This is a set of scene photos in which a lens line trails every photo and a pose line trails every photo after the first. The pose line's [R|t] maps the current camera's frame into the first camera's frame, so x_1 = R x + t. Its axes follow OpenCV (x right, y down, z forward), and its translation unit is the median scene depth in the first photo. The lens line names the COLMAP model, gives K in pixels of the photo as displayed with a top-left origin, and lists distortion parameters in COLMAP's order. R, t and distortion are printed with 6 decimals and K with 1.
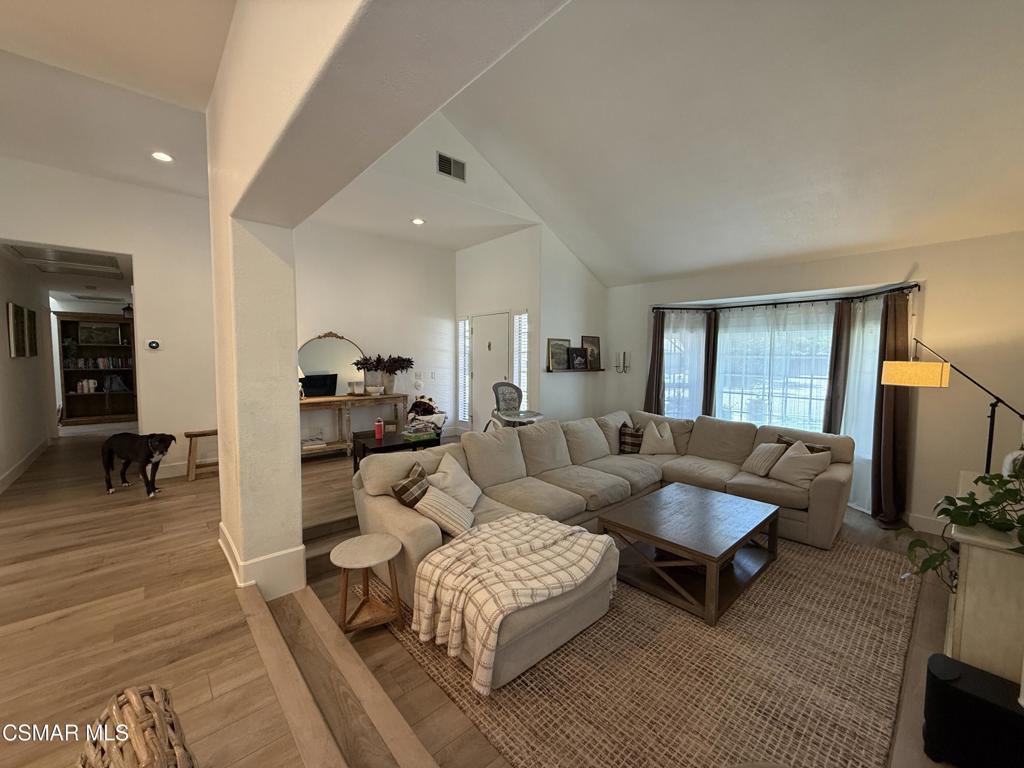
lens RADIAL K [[411.1, 0, 512.0], [0, 411.1, 384.0], [0, 0, 1]] dist [-0.002748, -0.000288]
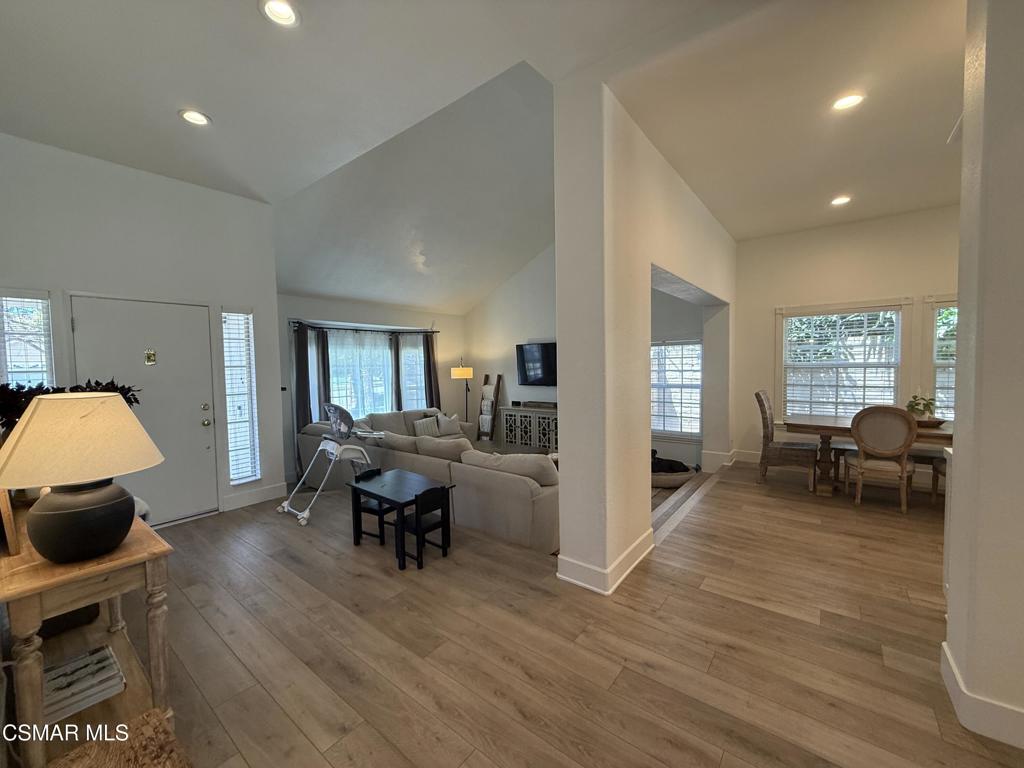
lens RADIAL K [[410.8, 0, 512.0], [0, 410.8, 384.0], [0, 0, 1]] dist [0.005878, -0.000109]
pose [[-0.177367, -0.055131, 0.982599, -0.848861], [0.082457, 0.994087, 0.070660, -0.067965], [-0.980684, 0.093555, -0.171772, 0.746136]]
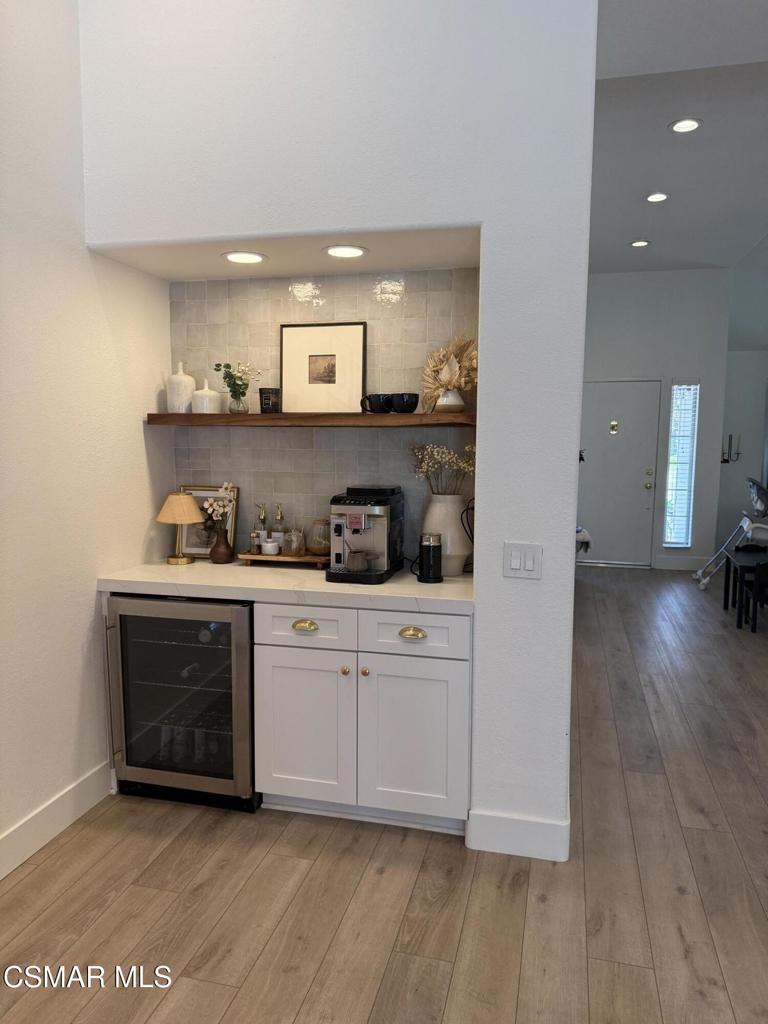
lens RADIAL K [[703.2, 0, 384.0], [0, 703.2, 512.0], [0, 0, 1]] dist [0.049753, -0.002167]
pose [[0.828091, -0.065578, 0.556744, -1.308115], [0.036285, 0.997322, 0.063504, -0.048306], [-0.559418, -0.032385, 0.828253, 0.236133]]
